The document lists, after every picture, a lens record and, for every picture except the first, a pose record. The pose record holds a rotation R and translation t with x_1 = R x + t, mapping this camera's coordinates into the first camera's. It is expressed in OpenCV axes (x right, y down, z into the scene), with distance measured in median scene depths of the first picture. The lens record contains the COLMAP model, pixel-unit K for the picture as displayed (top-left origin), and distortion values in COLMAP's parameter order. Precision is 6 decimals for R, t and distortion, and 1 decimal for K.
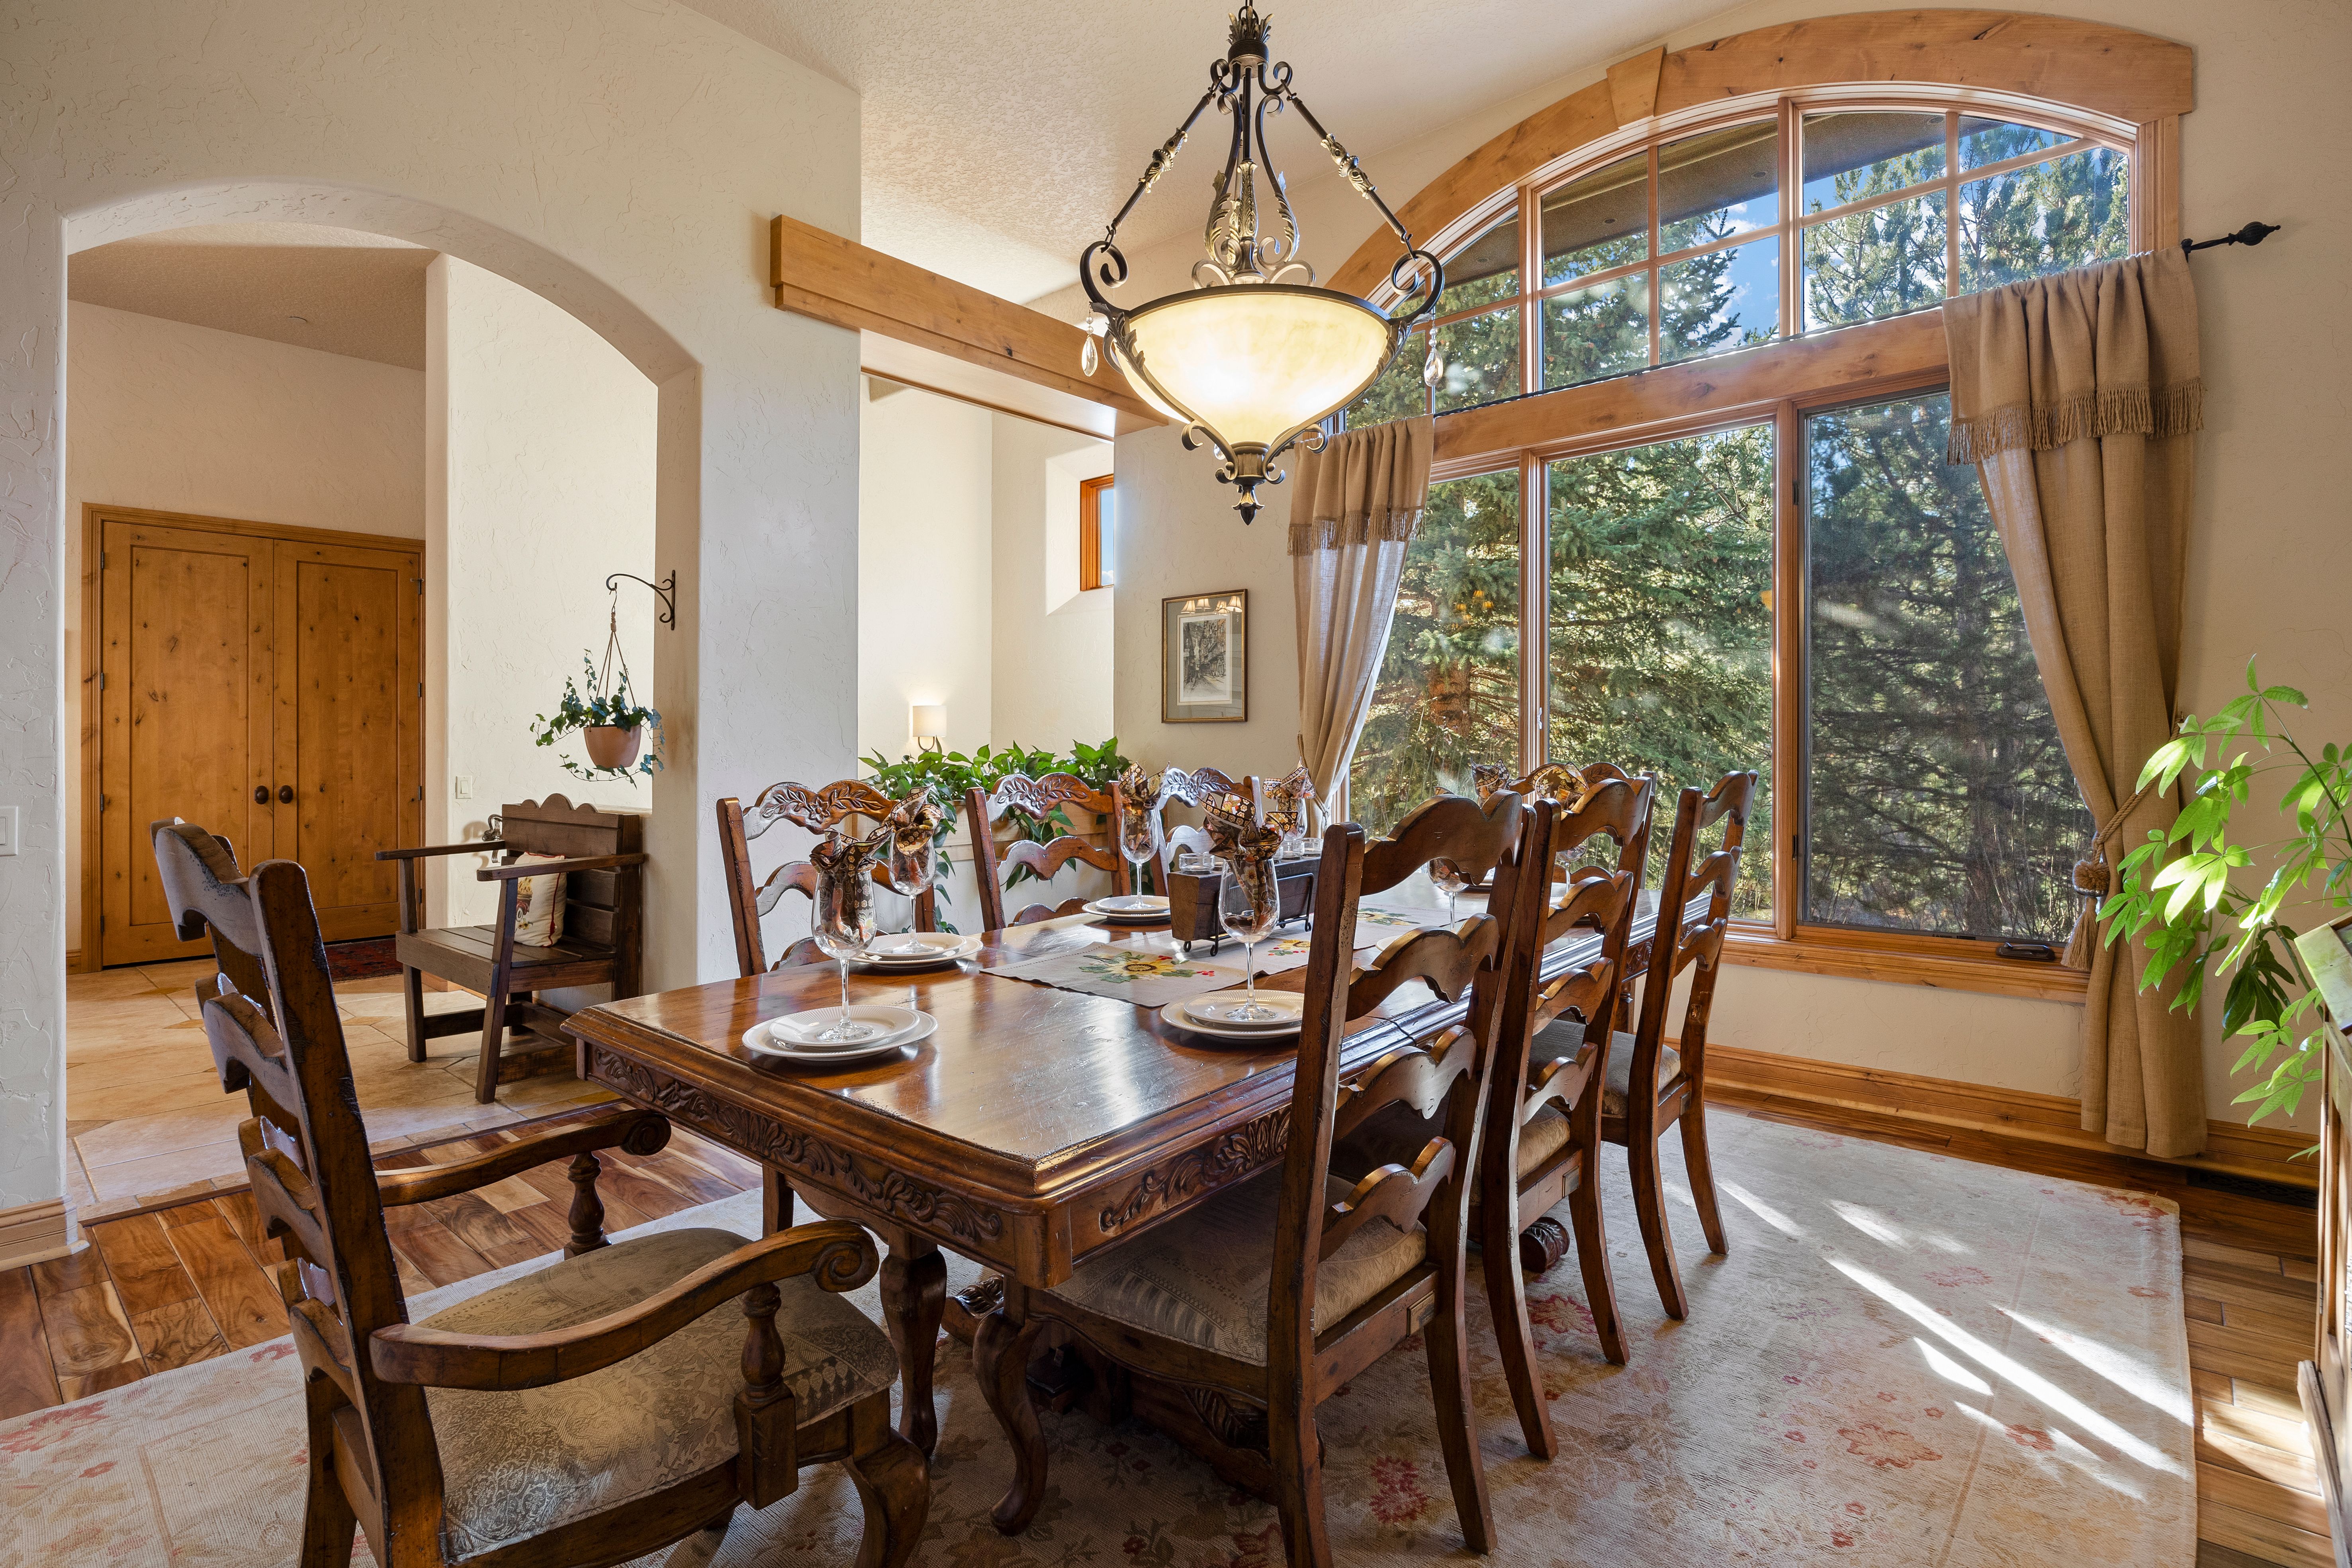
lens RADIAL K [[1112.6, 0, 1163.4], [0, 1112.6, 777.2], [0, 0, 1]] dist [-0.008708, 0.003416]
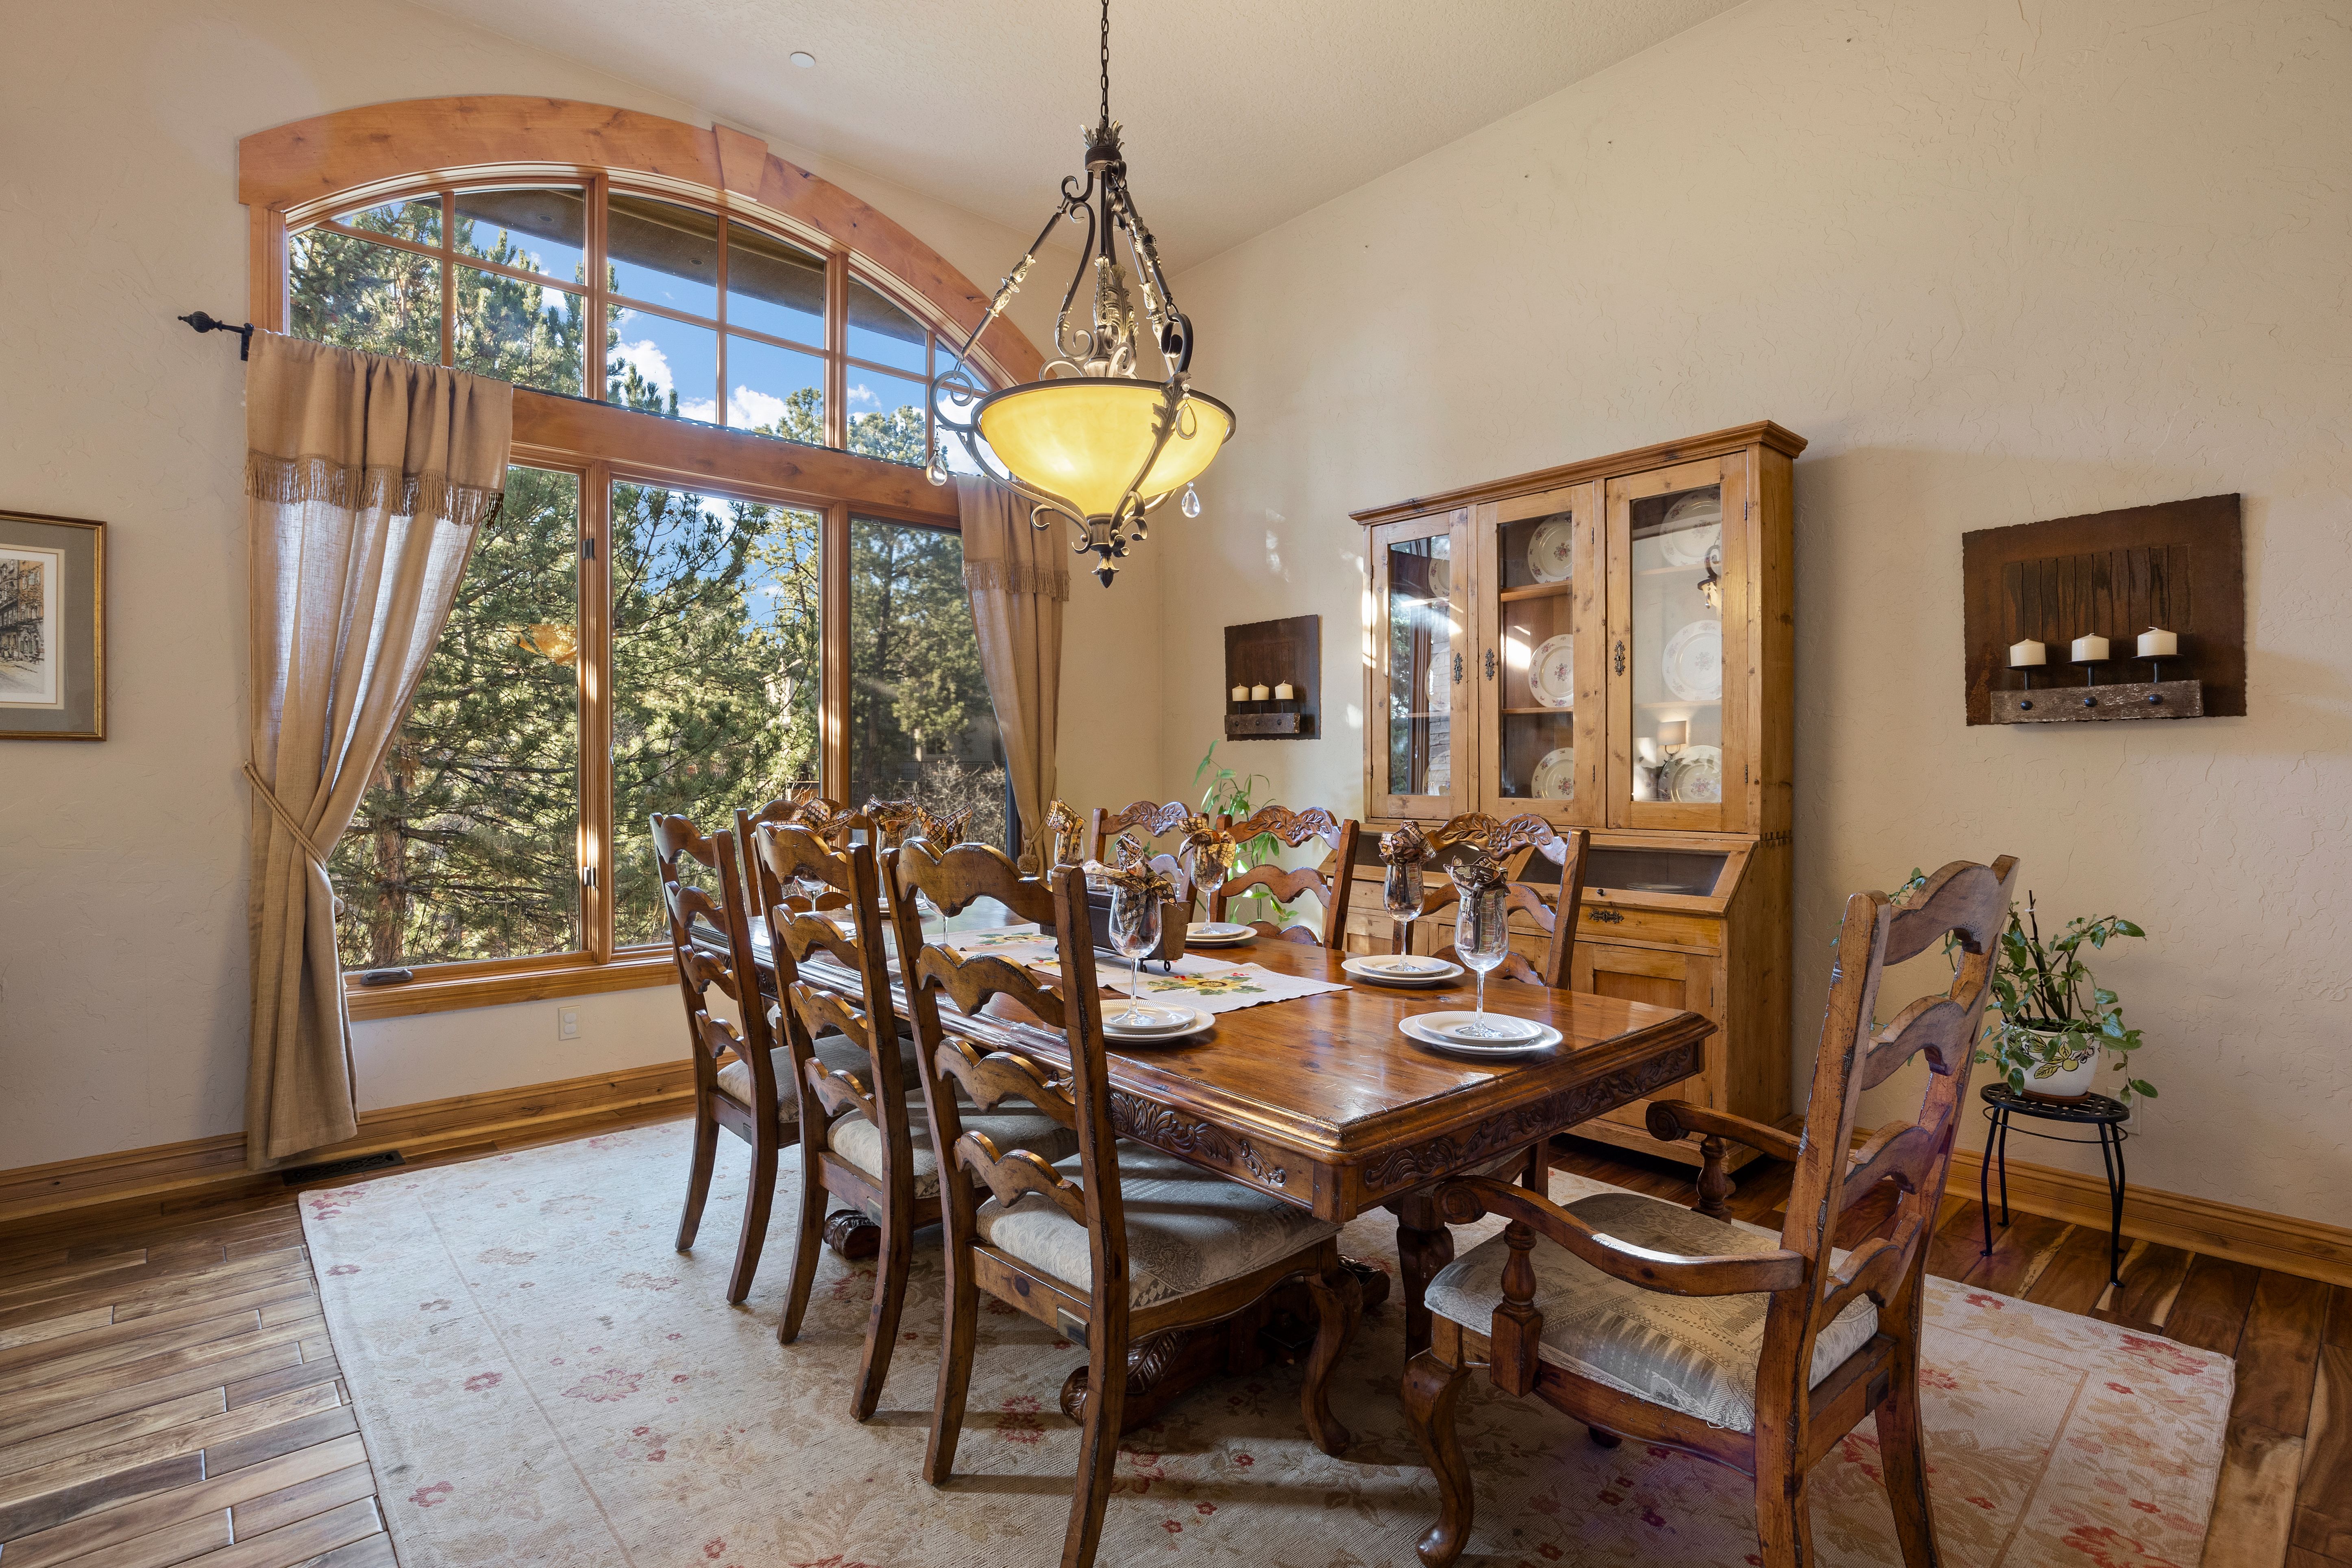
lens RADIAL K [[1112.5, 0, 1167.9], [0, 1112.5, 787.1], [0, 0, 1]] dist [-0.008708, 0.003416]
pose [[0.140491, -0.005729, 0.990065, -0.587524], [0.019244, 0.999810, 0.003055, -0.023697], [-0.989895, 0.018624, 0.140575, 0.480128]]
